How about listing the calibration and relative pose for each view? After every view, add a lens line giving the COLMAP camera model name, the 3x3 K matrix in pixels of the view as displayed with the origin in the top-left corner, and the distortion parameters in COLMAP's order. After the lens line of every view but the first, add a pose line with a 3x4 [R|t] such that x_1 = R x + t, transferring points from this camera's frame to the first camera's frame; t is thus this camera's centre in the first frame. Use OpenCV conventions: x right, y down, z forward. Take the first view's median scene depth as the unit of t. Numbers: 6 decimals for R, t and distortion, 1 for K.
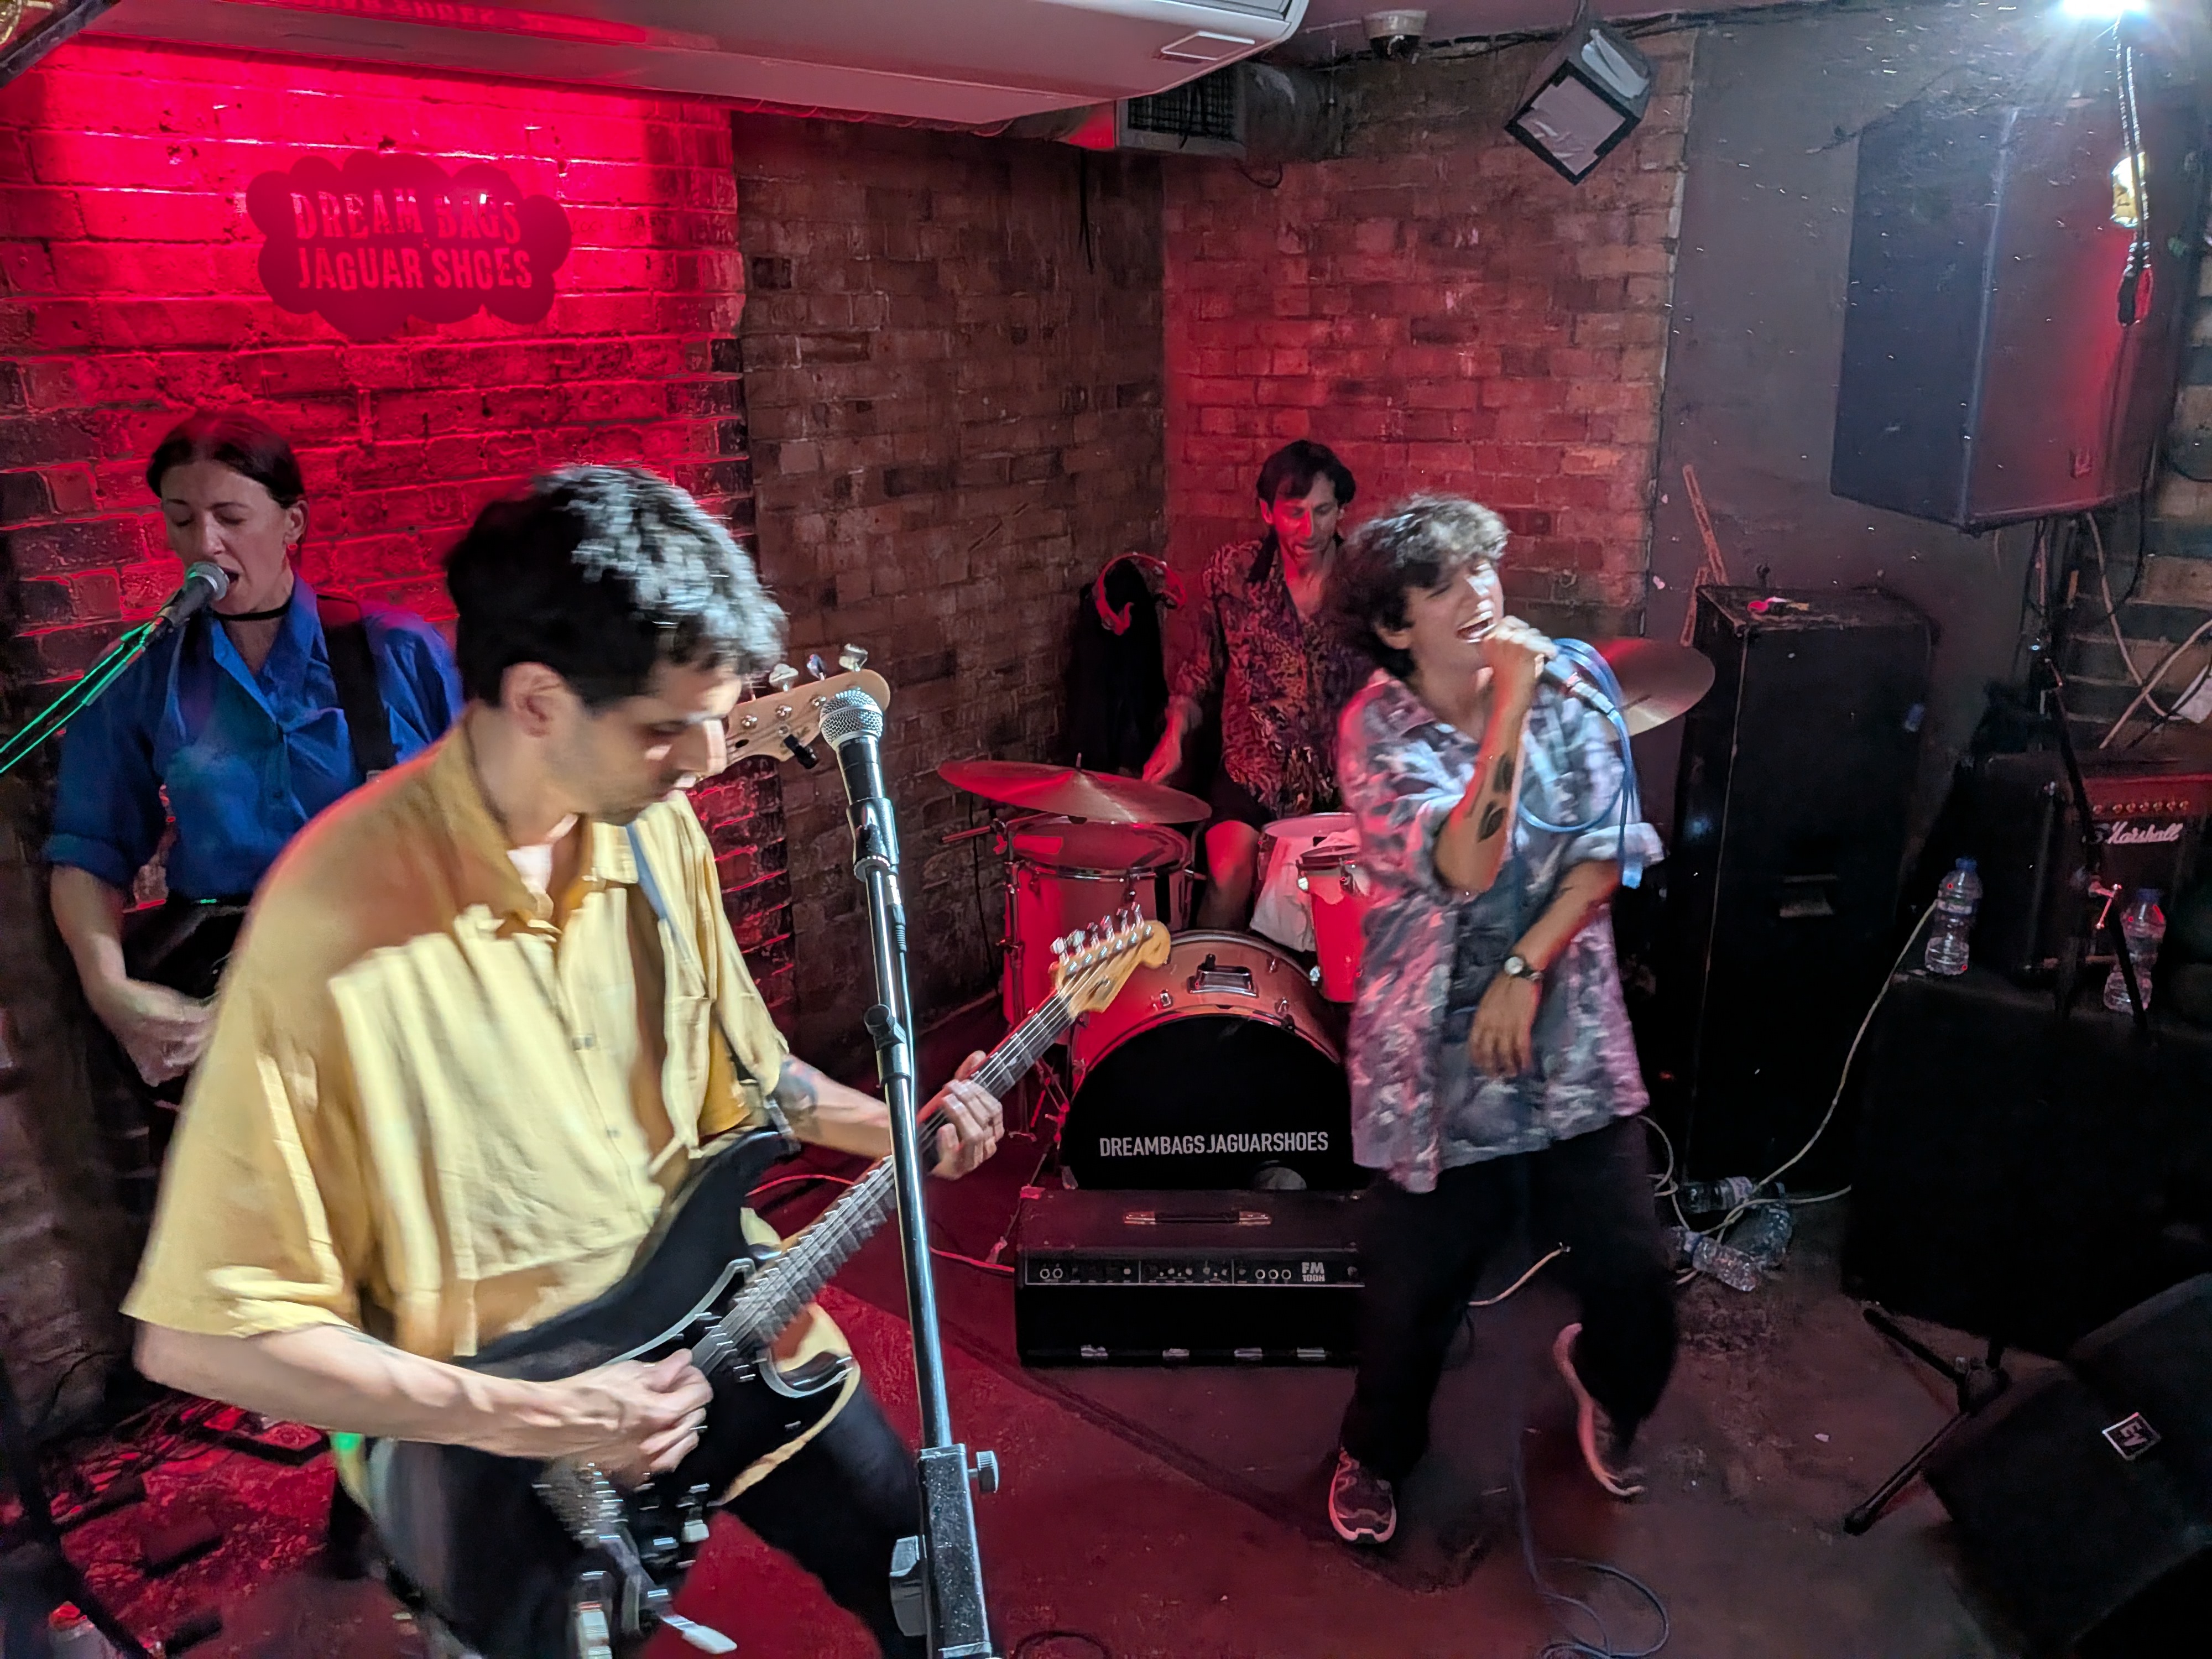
lens RADIAL K [[1597.3, 0, 1076.8], [0, 1597.3, 841.3], [0, 0, 1]] dist [0.043291, -0.063875]
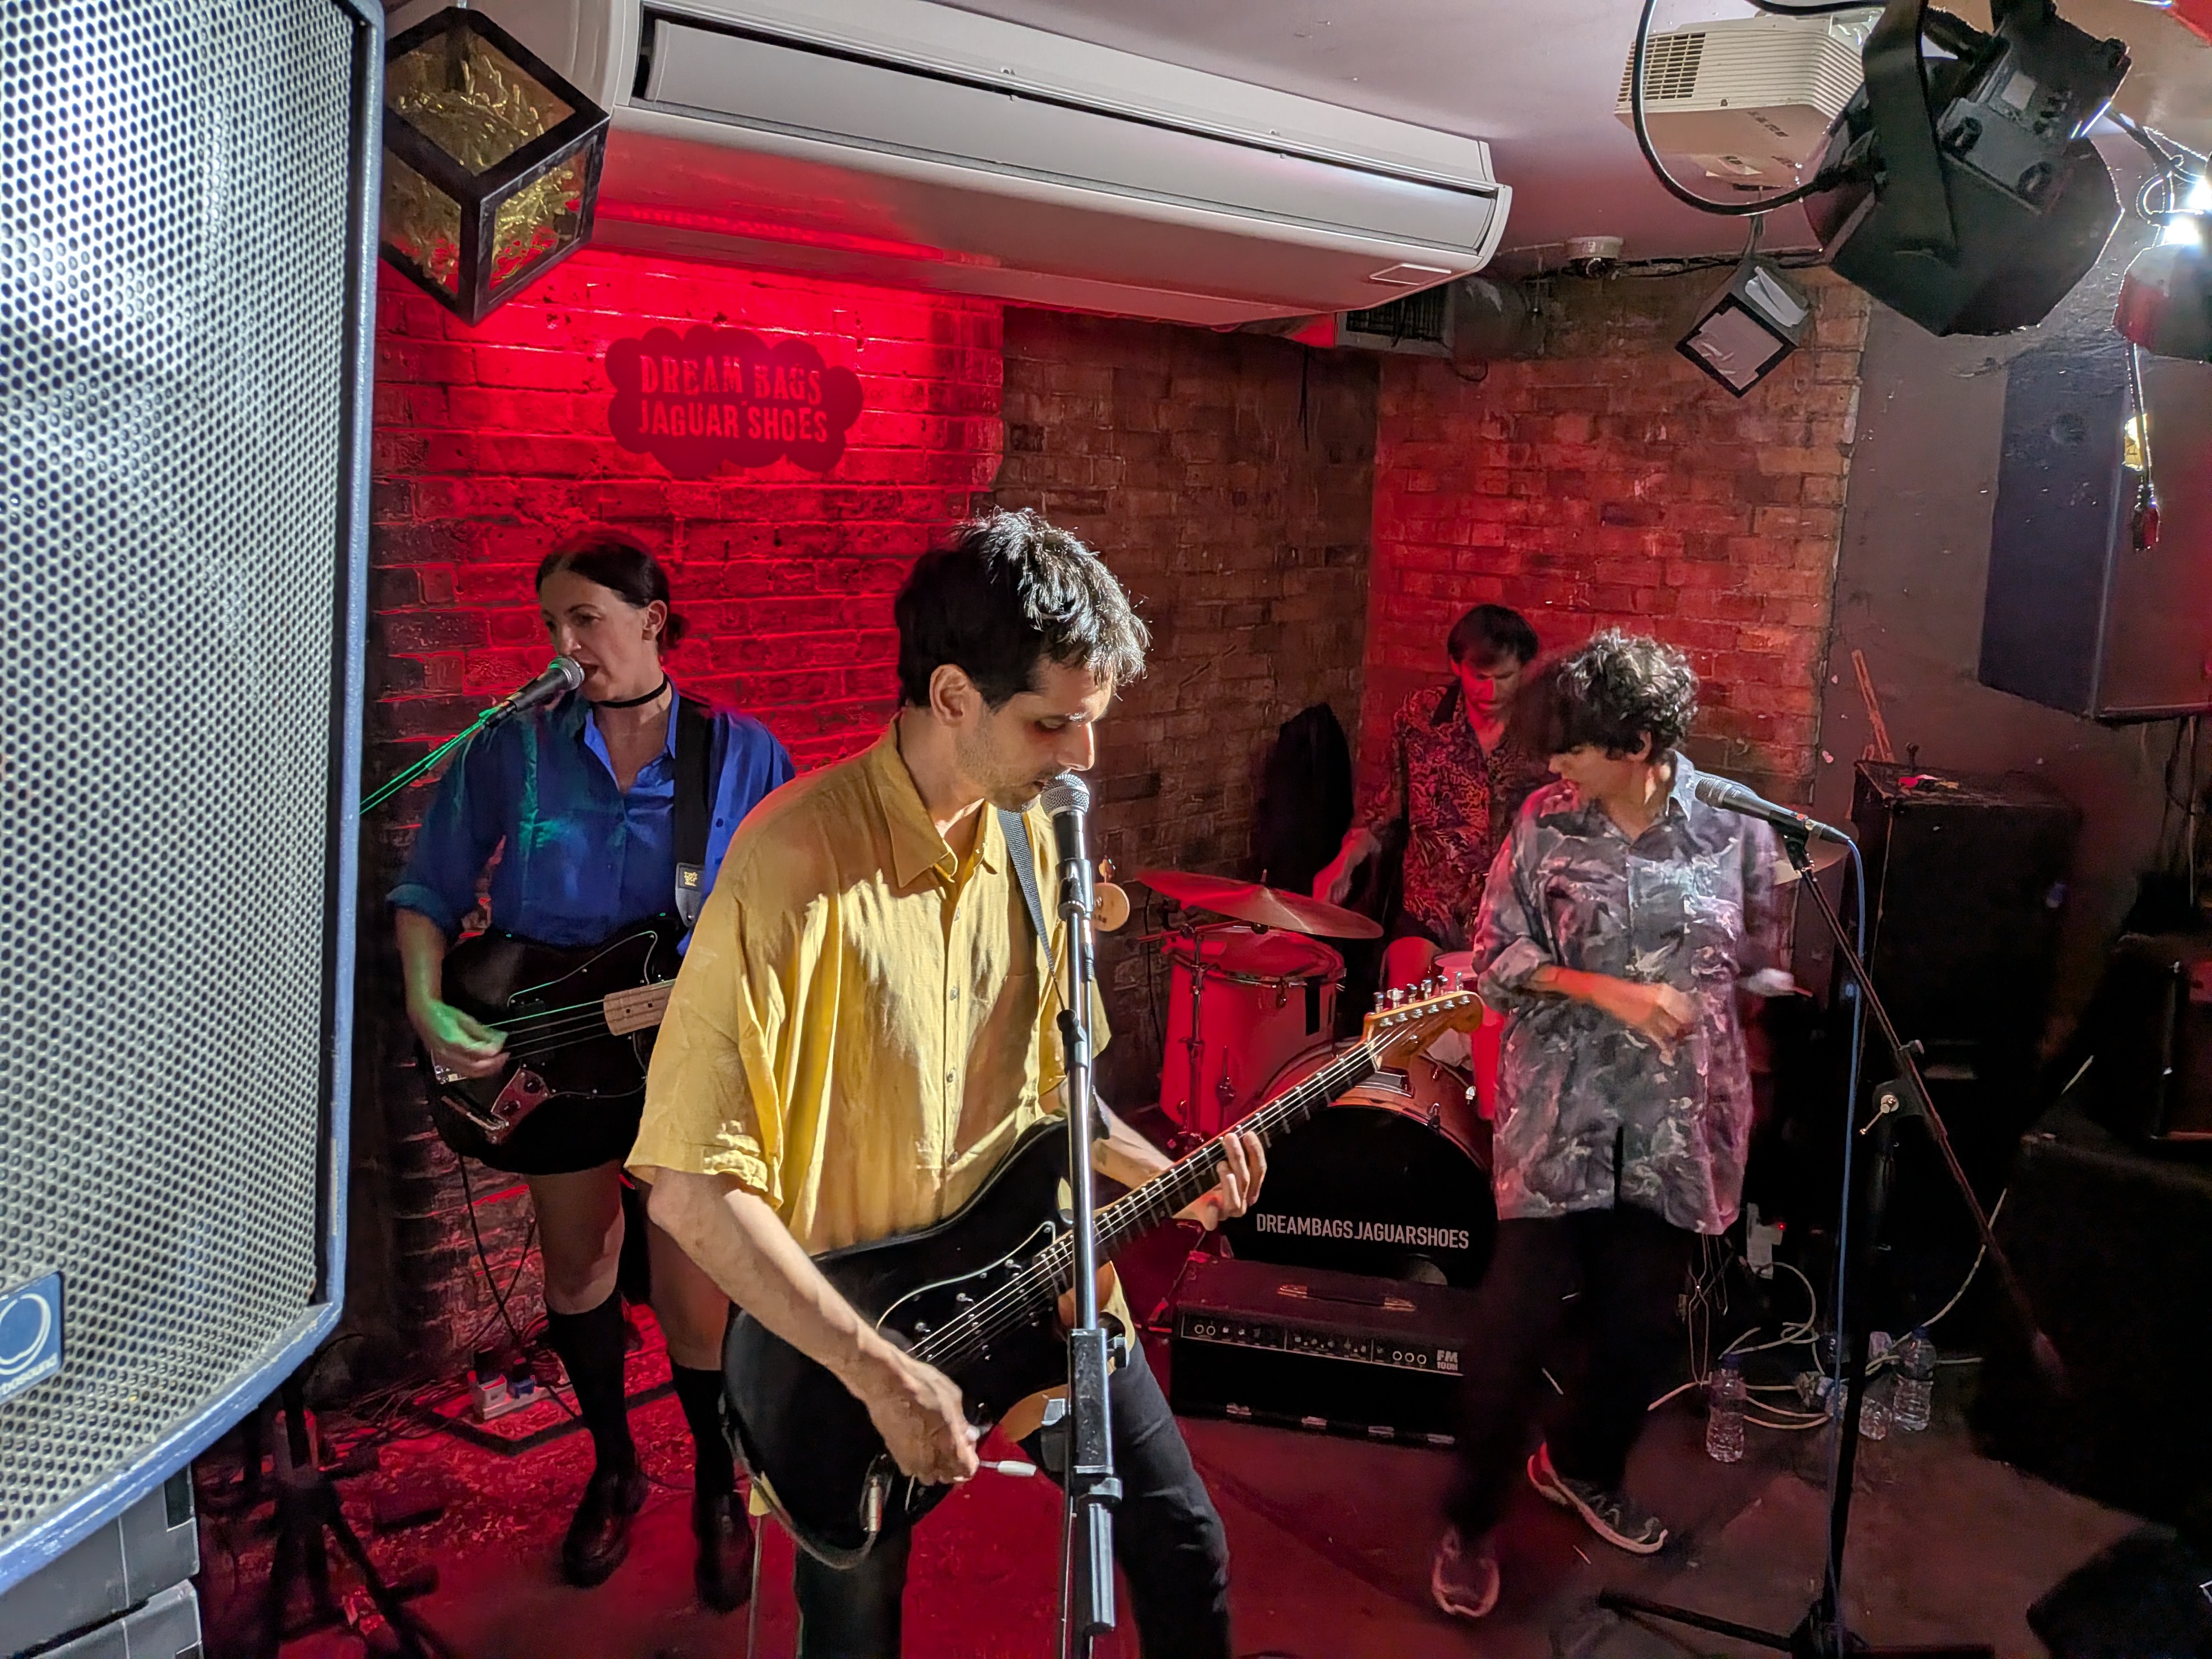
lens RADIAL K [[1597.3, 0, 1142.4], [0, 1597.3, 799.6], [0, 0, 1]] dist [0.043291, -0.063875]
pose [[0.993565, 0.069614, -0.089349, 0.013427], [-0.079379, 0.990663, -0.110843, 0.024429], [0.080799, 0.117222, 0.989813, -0.098758]]
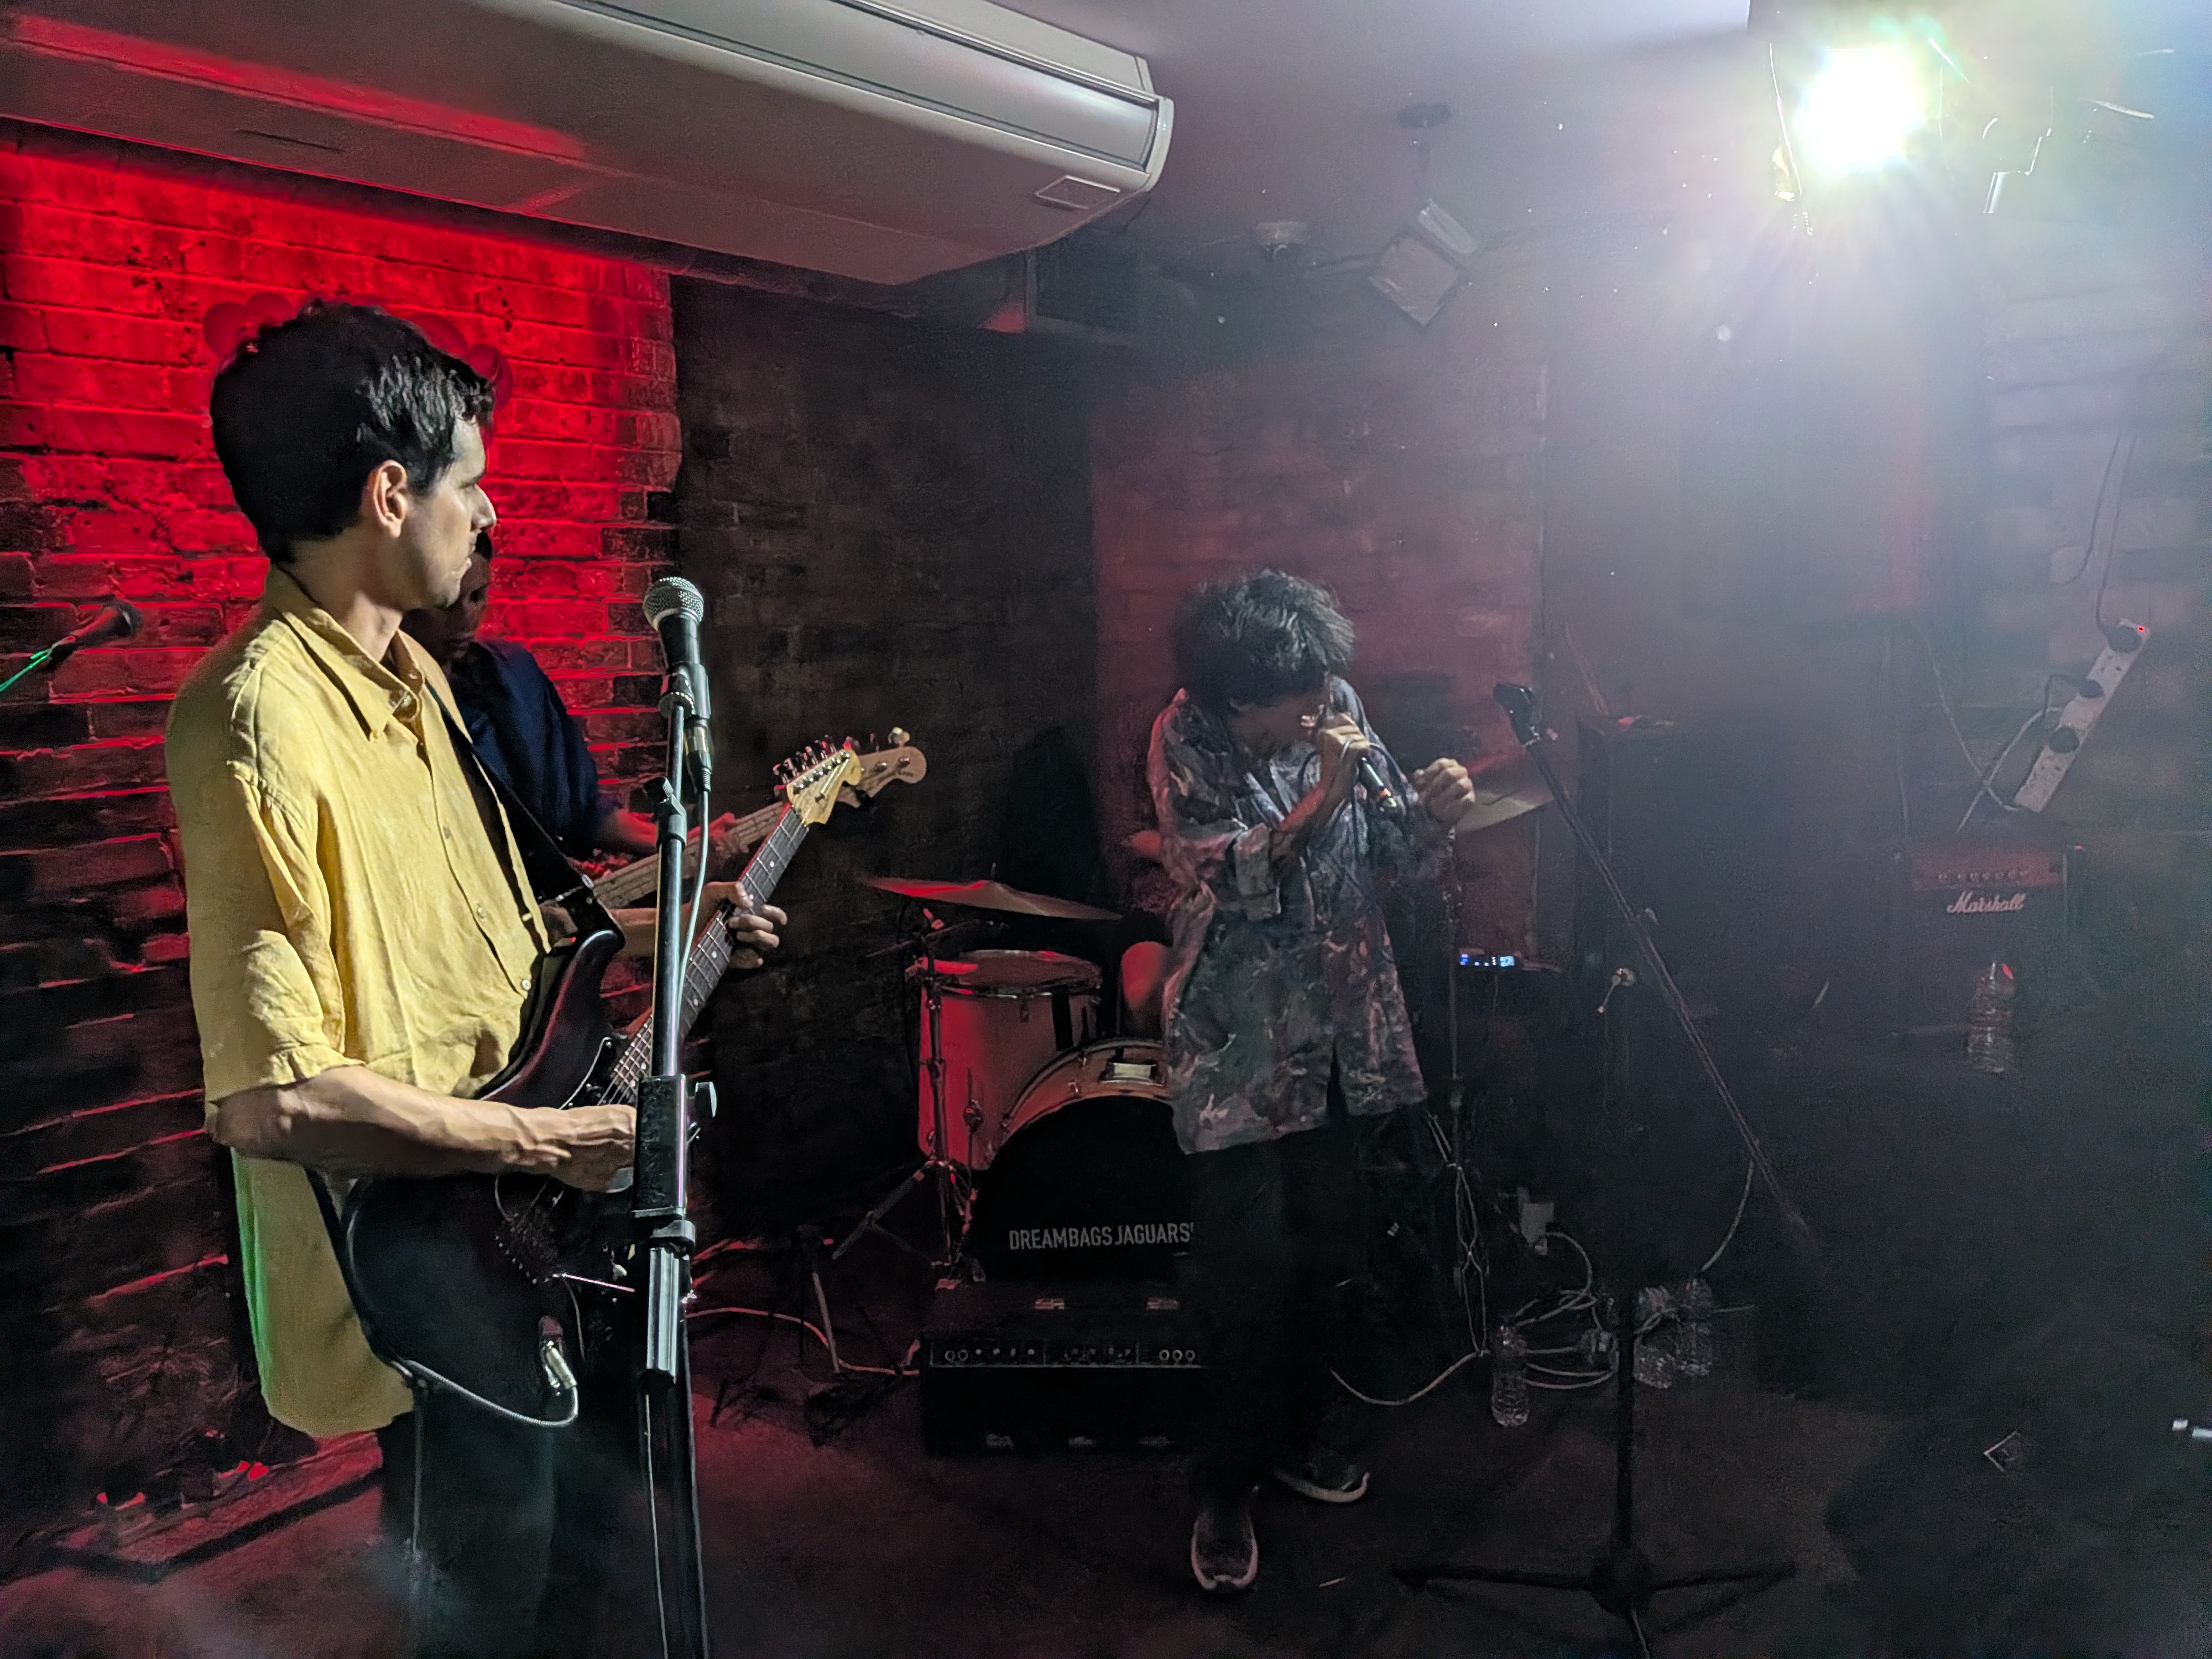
lens RADIAL K [[1597.3, 0, 1117.0], [0, 1597.3, 846.8], [0, 0, 1]] dist [0.043291, -0.063875]
pose [[0.999476, -0.009585, 0.030911, 0.051349], [0.014882, 0.984279, -0.175995, 0.116246], [-0.028738, 0.176363, 0.983906, -0.022789]]
